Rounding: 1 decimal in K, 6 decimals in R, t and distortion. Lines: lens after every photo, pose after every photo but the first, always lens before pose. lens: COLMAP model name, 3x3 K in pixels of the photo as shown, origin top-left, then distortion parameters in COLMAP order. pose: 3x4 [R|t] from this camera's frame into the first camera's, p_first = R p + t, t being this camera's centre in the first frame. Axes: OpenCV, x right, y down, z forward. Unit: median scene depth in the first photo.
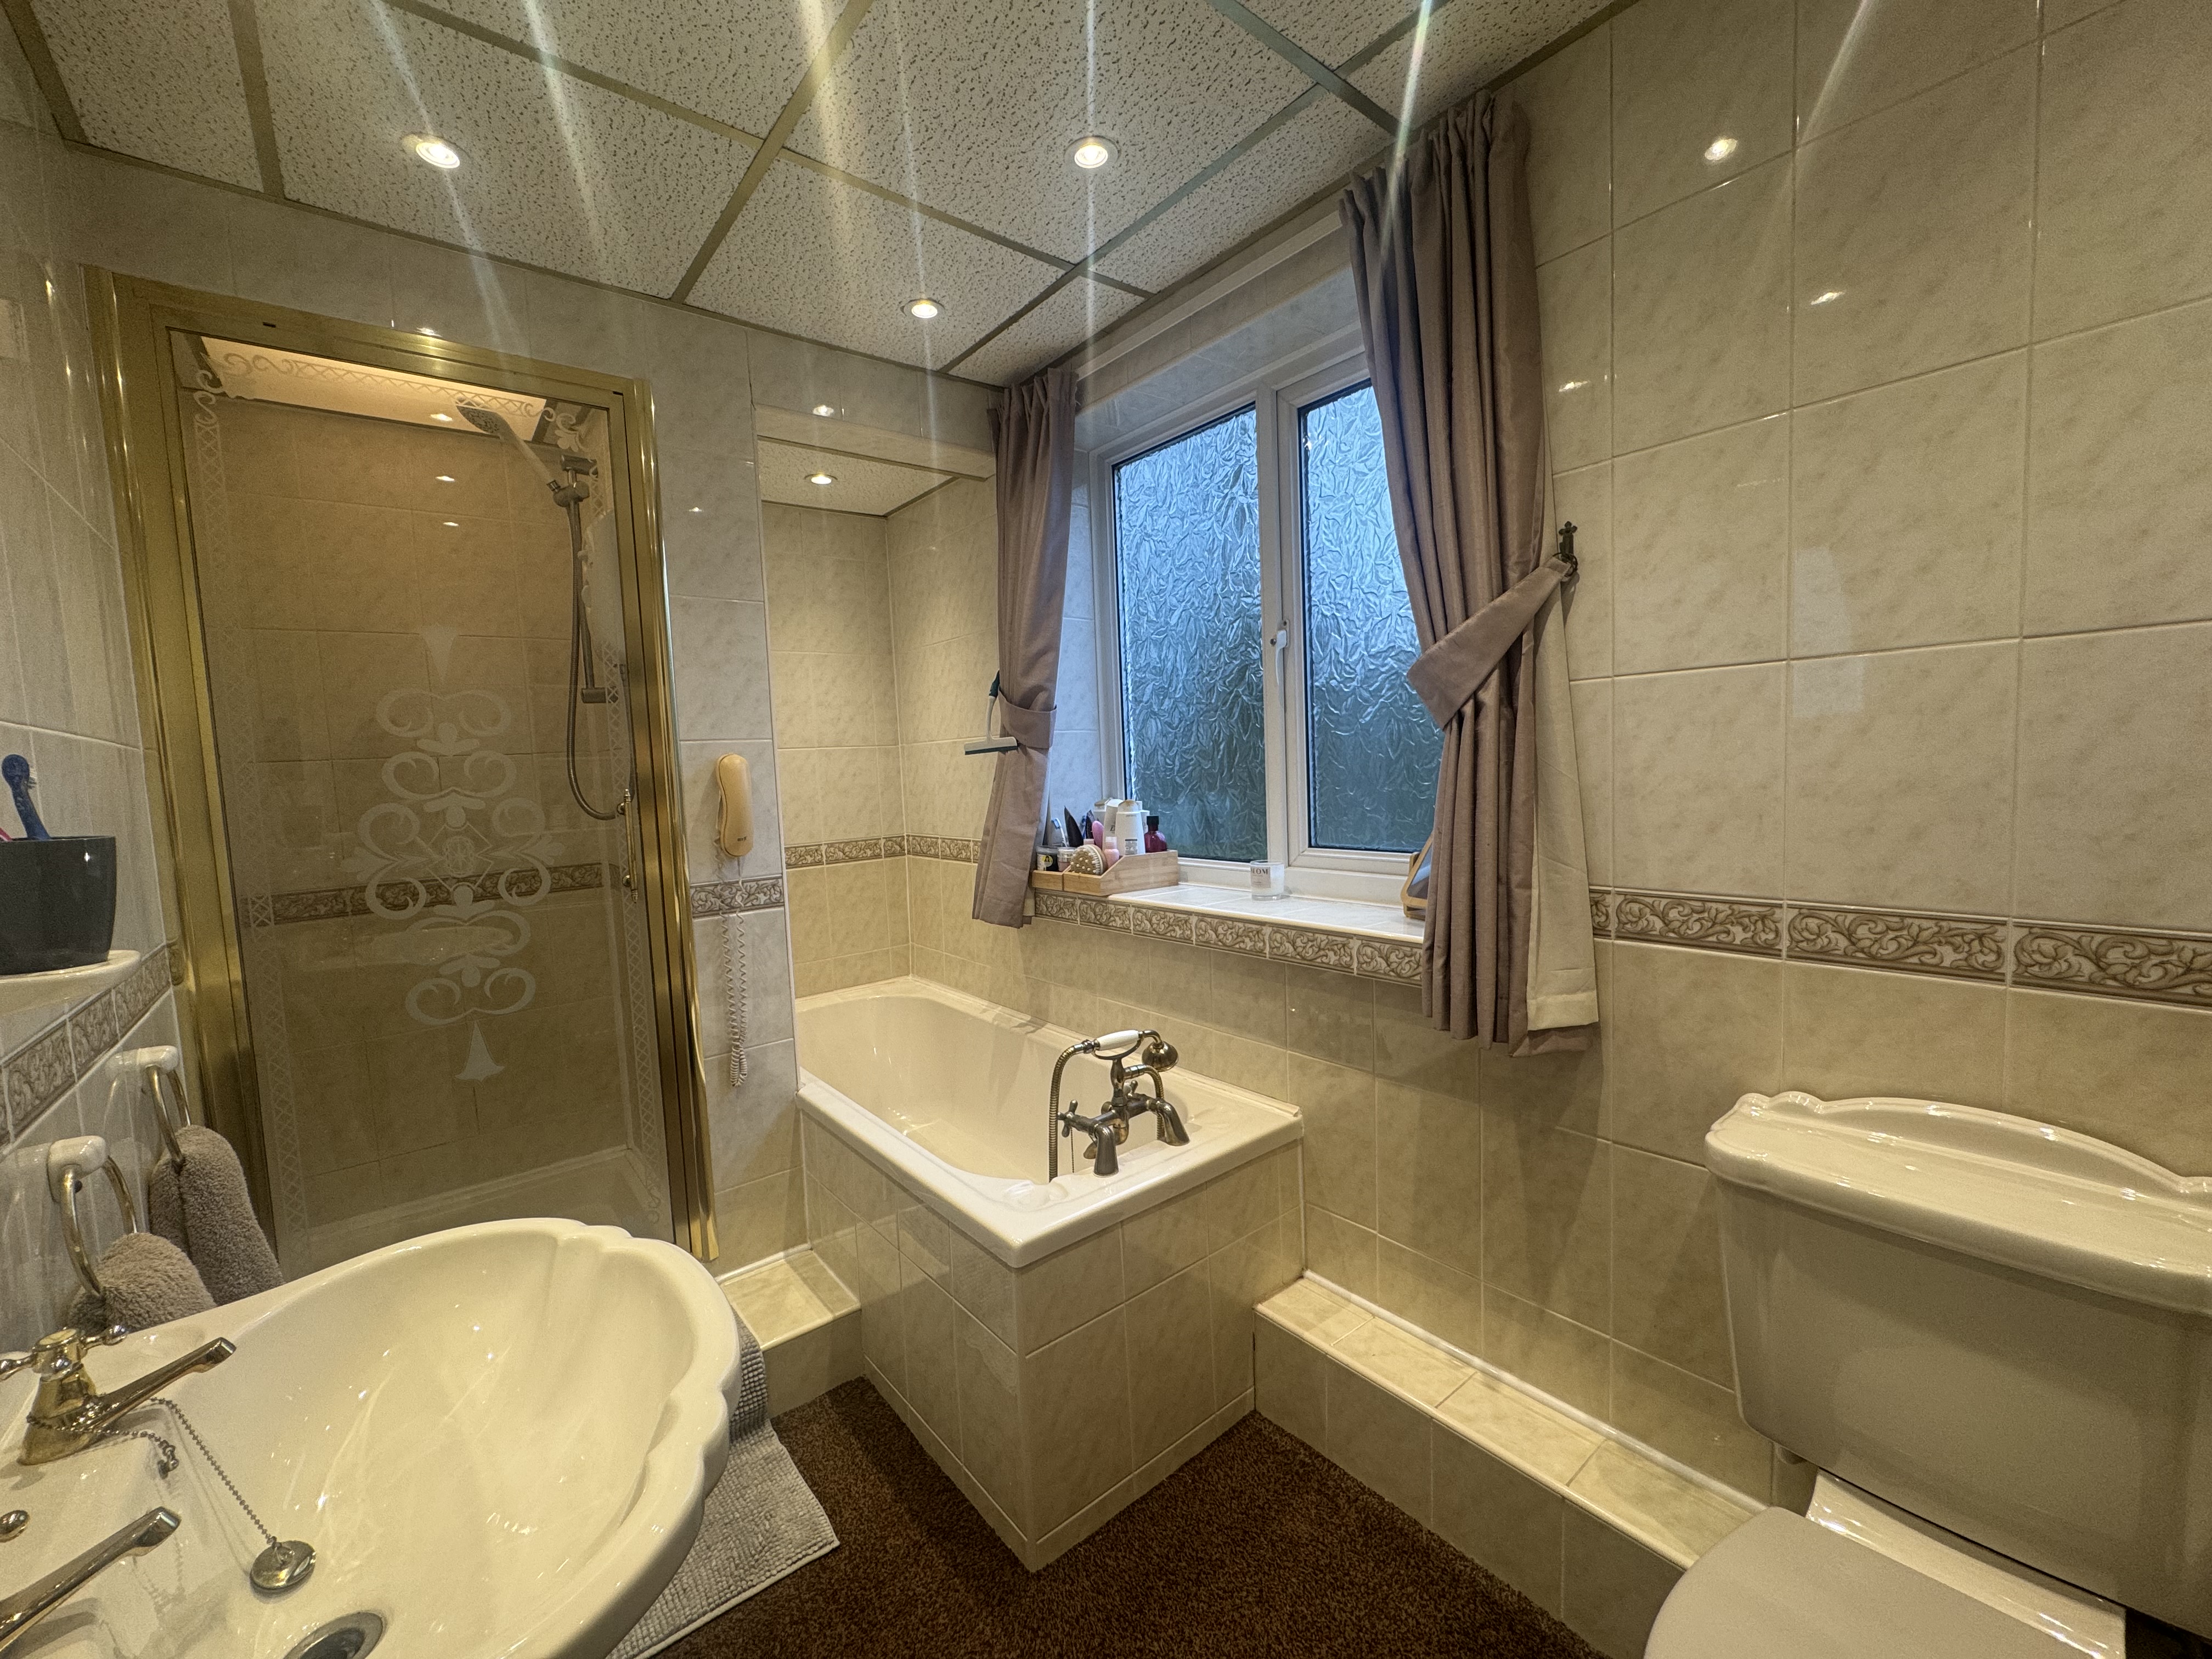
lens RADIAL K [[877.2, 0, 1106.0], [0, 877.2, 829.5], [0, 0, 1]] dist [-0.002305, 0.000107]
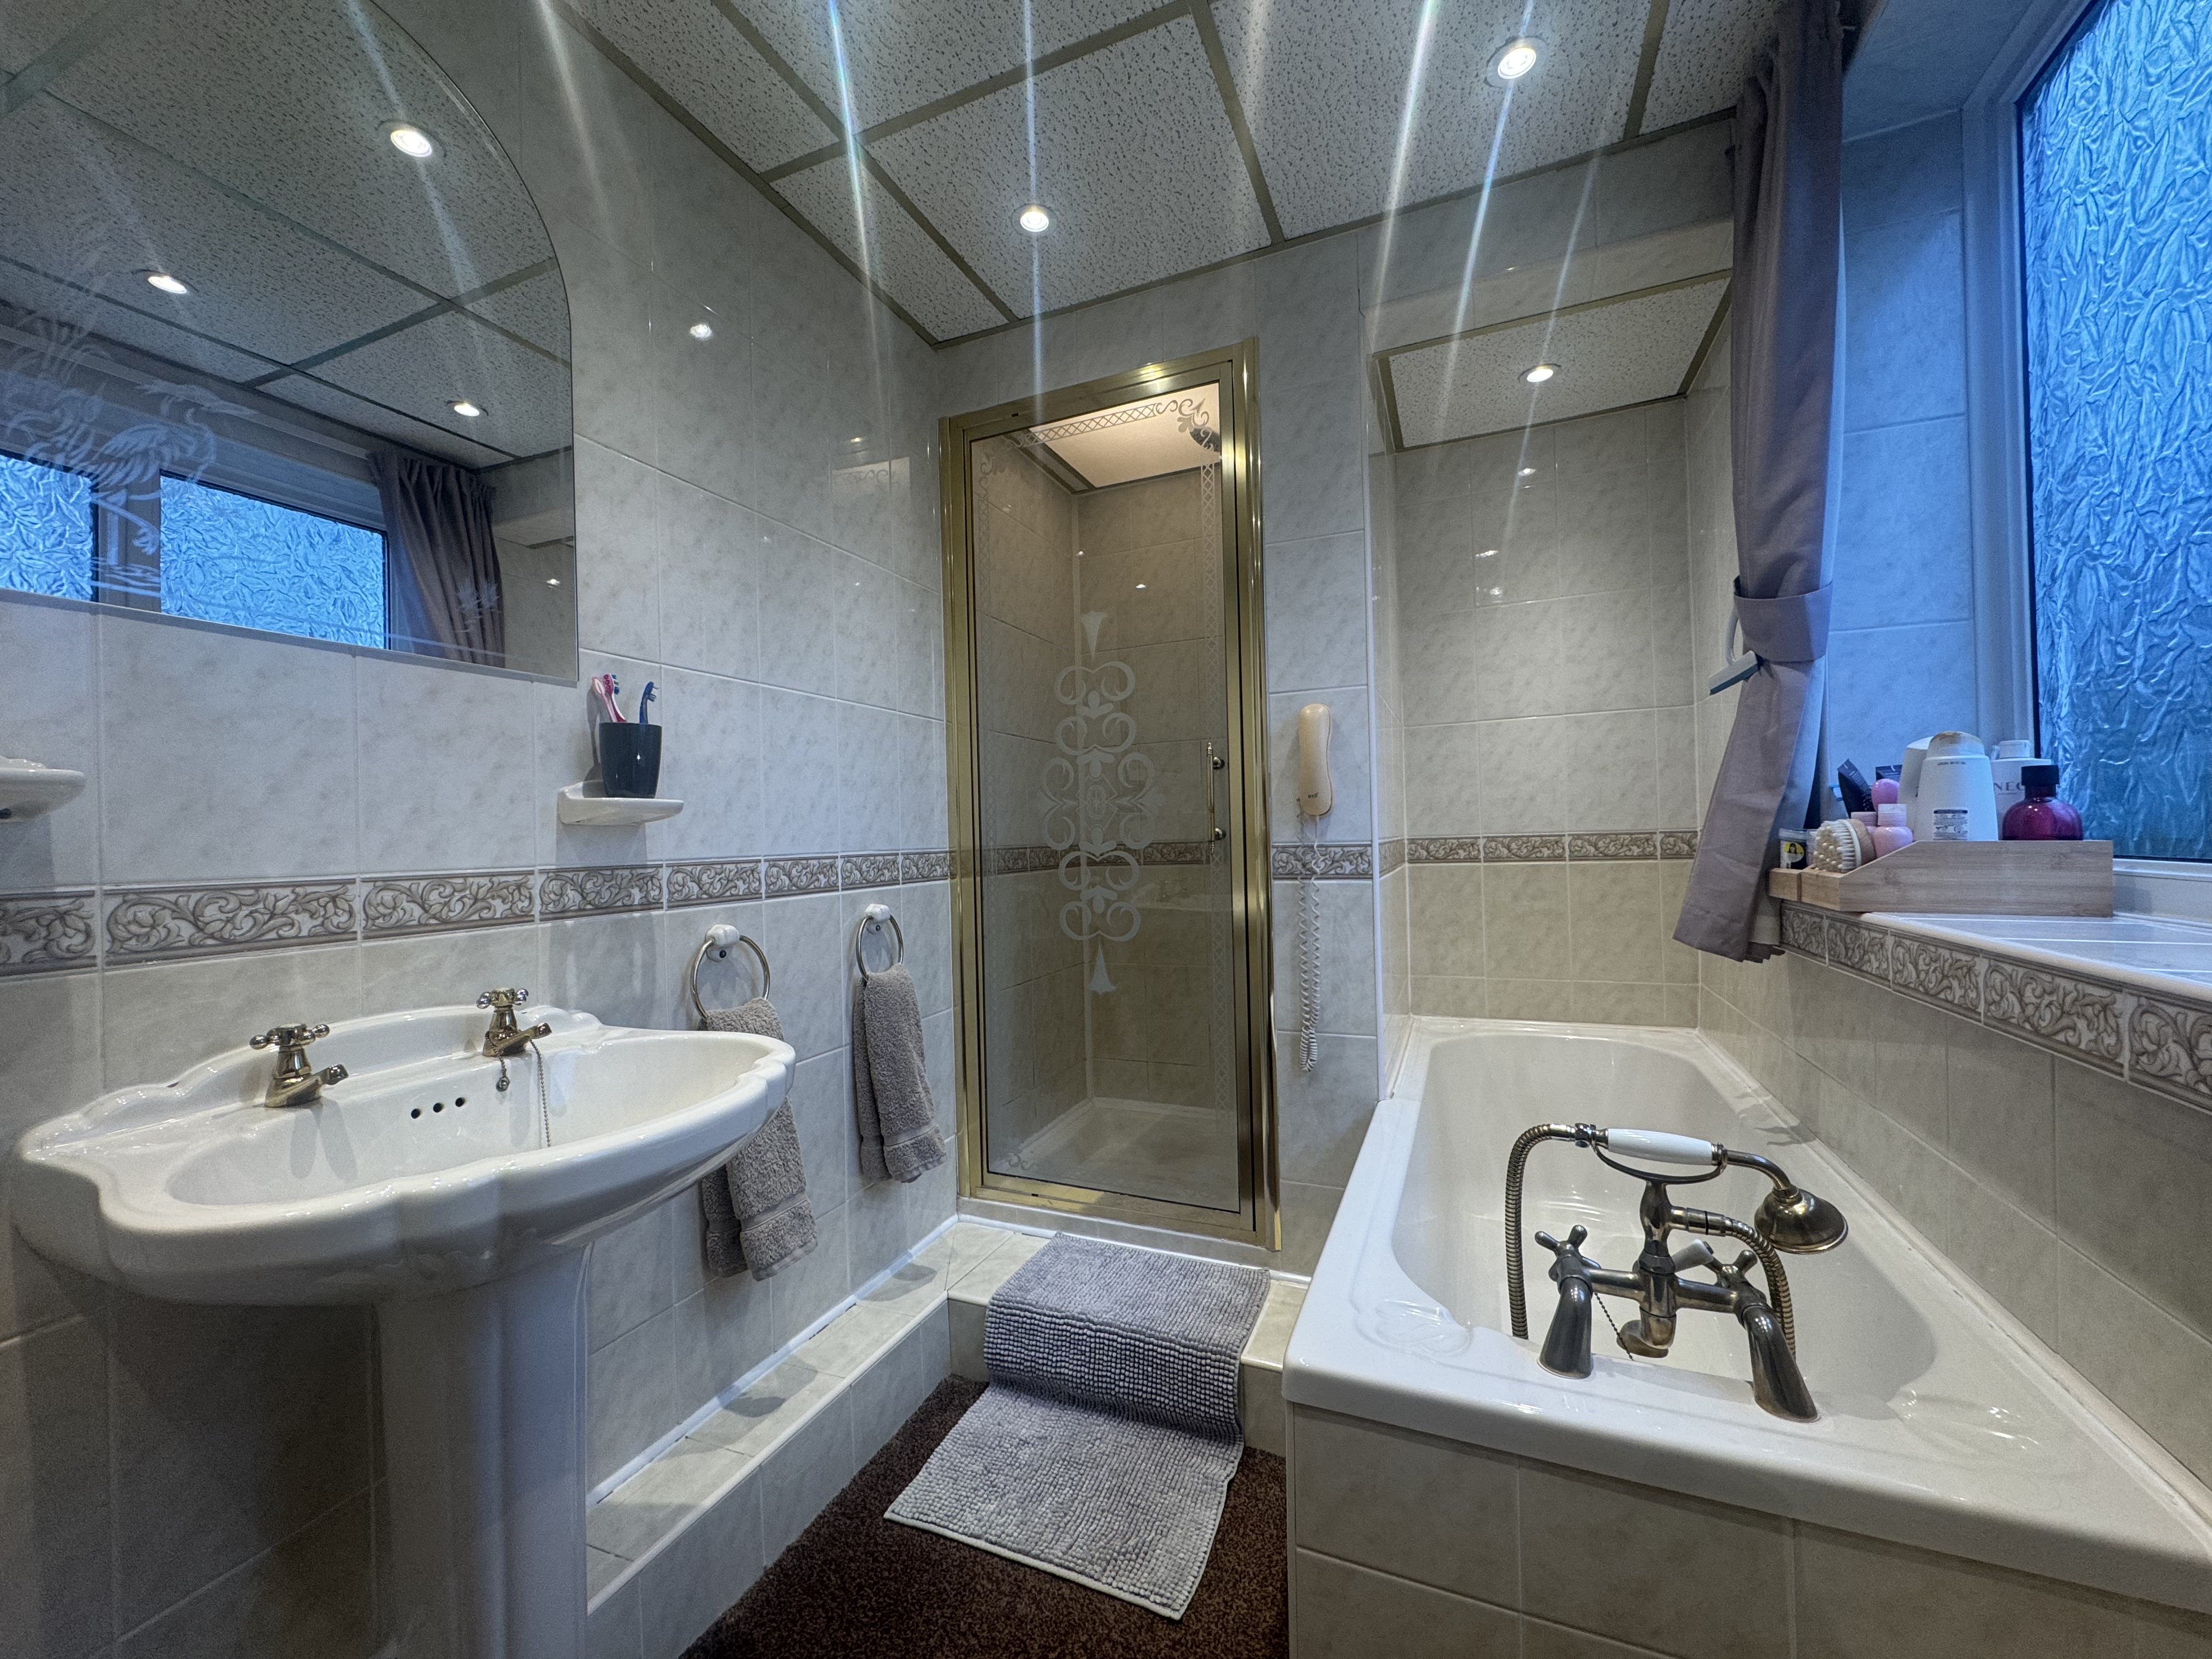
lens RADIAL K [[877.2, 0, 1106.0], [0, 877.2, 829.5], [0, 0, 1]] dist [-0.002305, 0.000107]
pose [[0.463179, 0.024760, -0.885919, 0.273181], [-0.061950, 0.998069, -0.004494, 0.059667], [0.884097, 0.056964, 0.463819, 0.375081]]
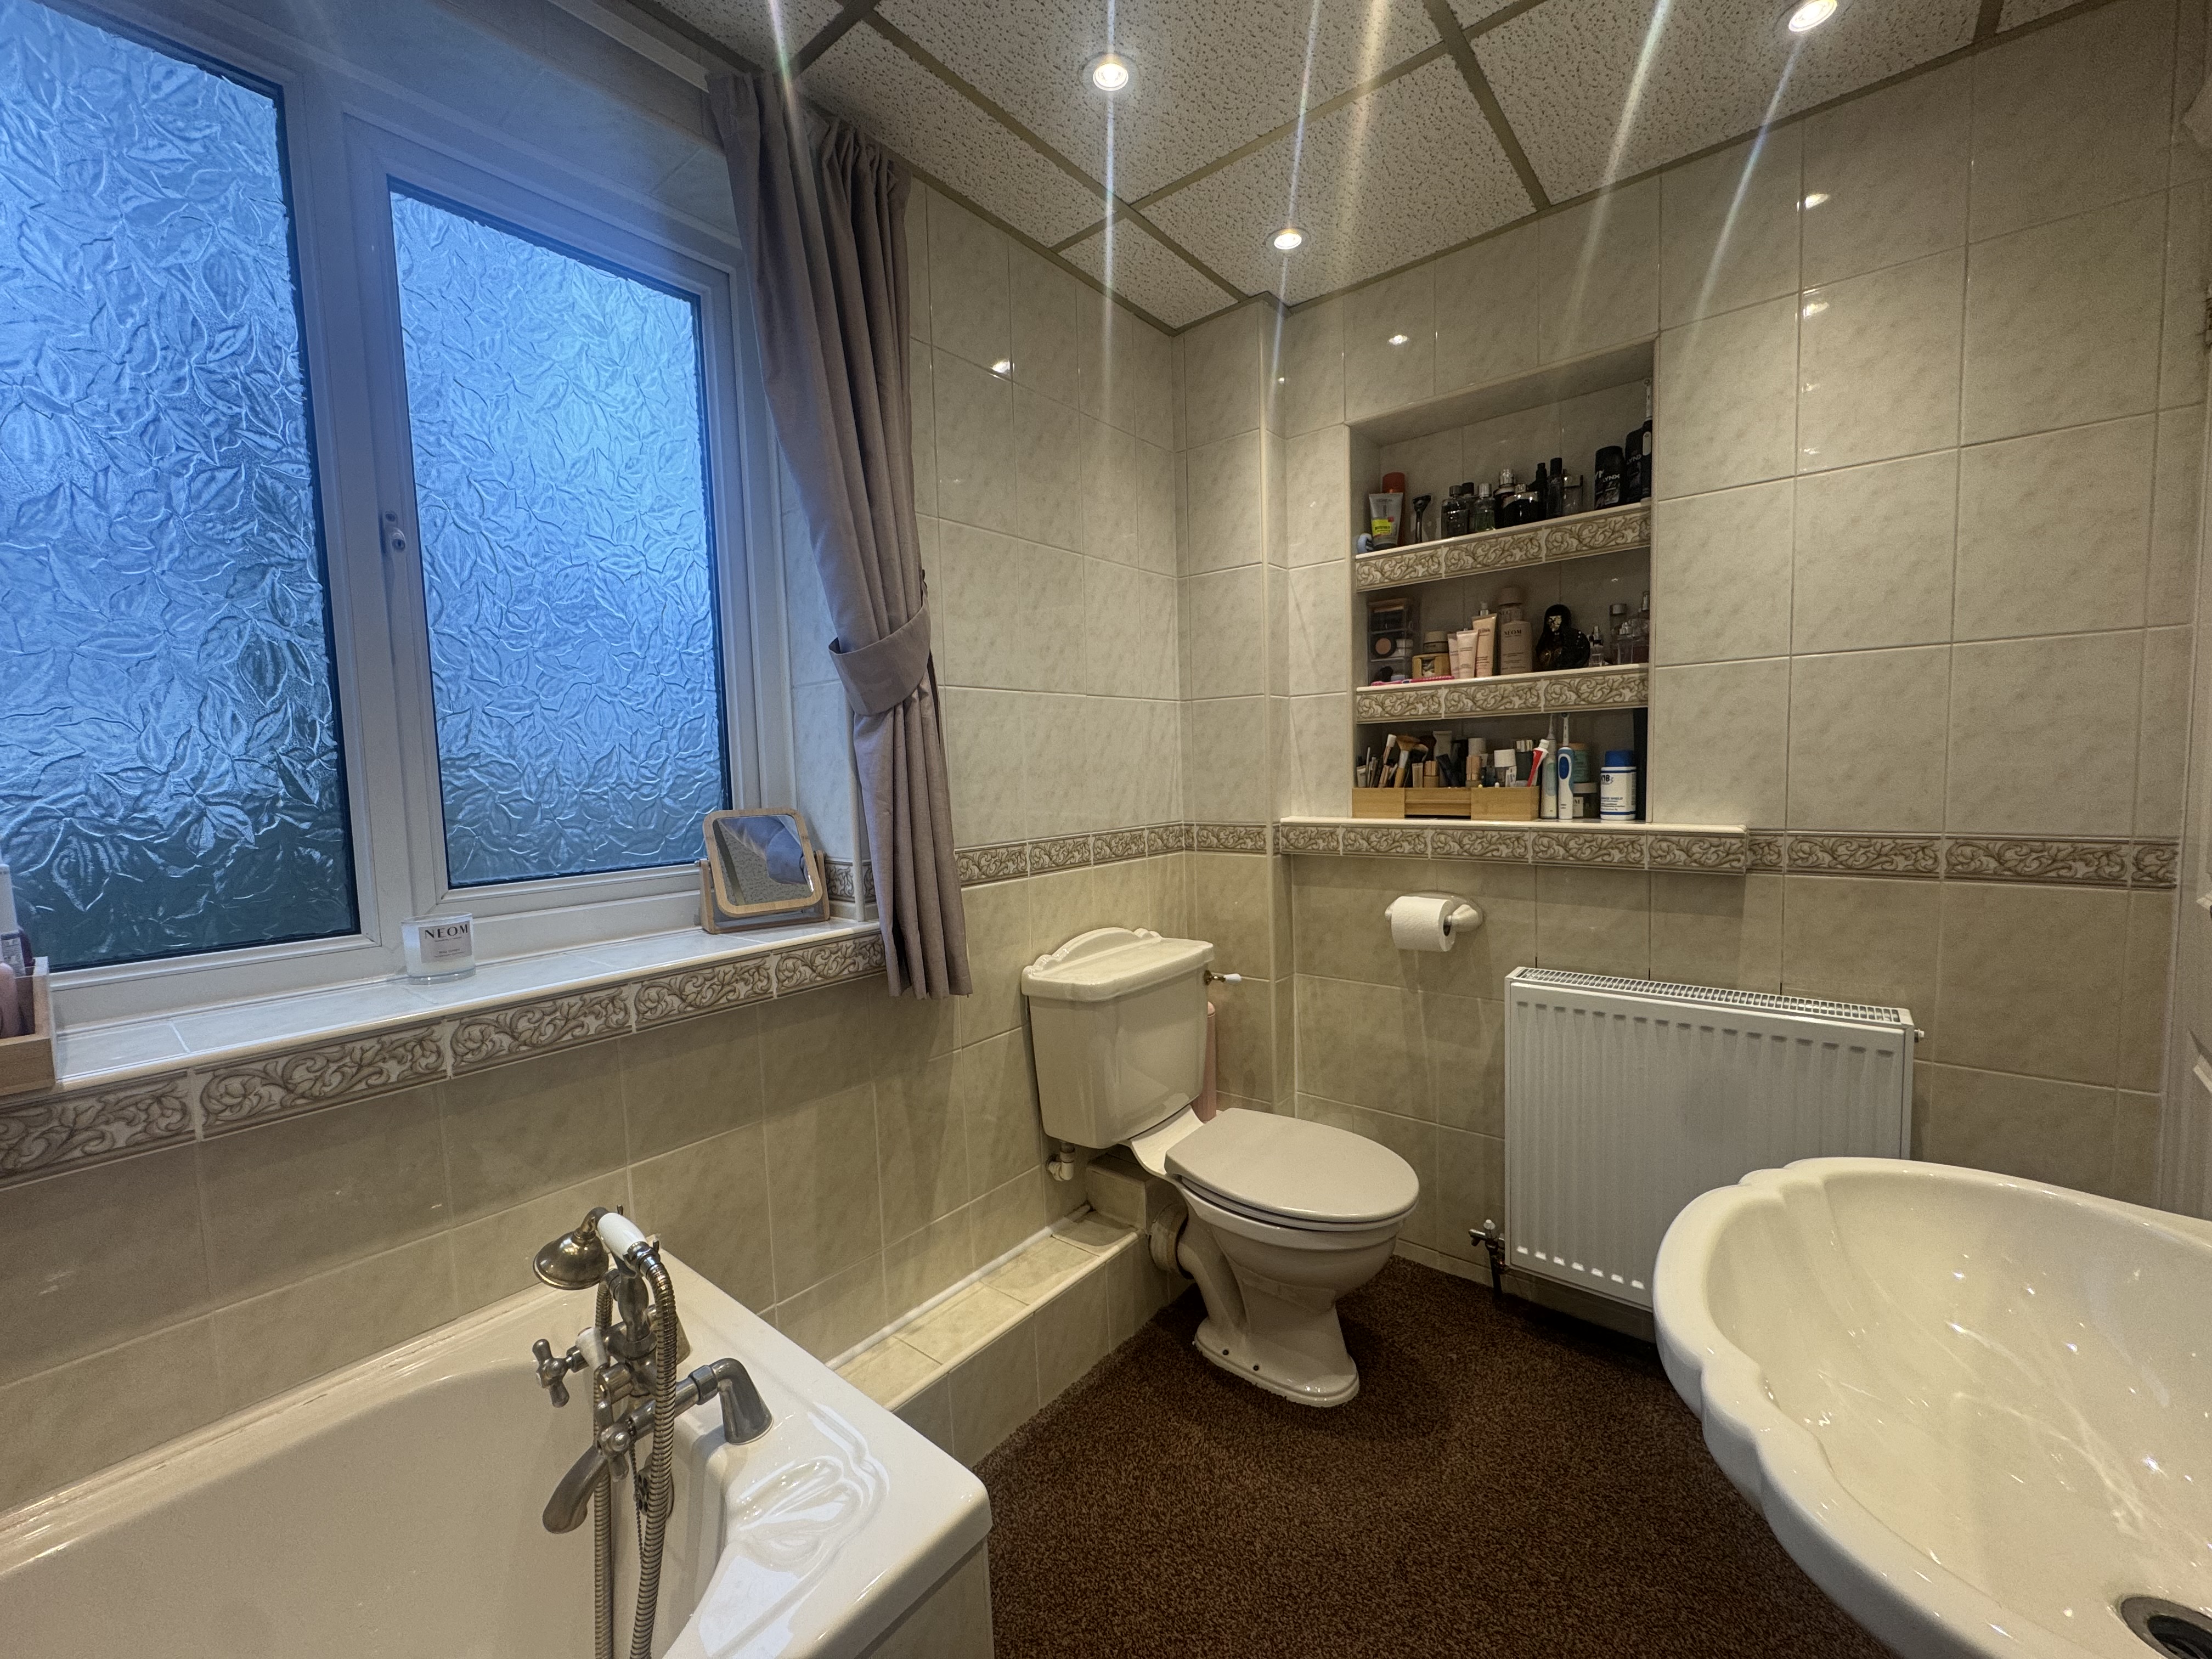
lens RADIAL K [[877.2, 0, 1106.0], [0, 877.2, 829.5], [0, 0, 1]] dist [-0.002305, 0.000107]
pose [[-0.194841, -0.024966, 0.980517, -0.413311], [0.108493, 0.992993, 0.046843, 0.001008], [-0.974816, 0.115506, -0.190767, 0.581204]]
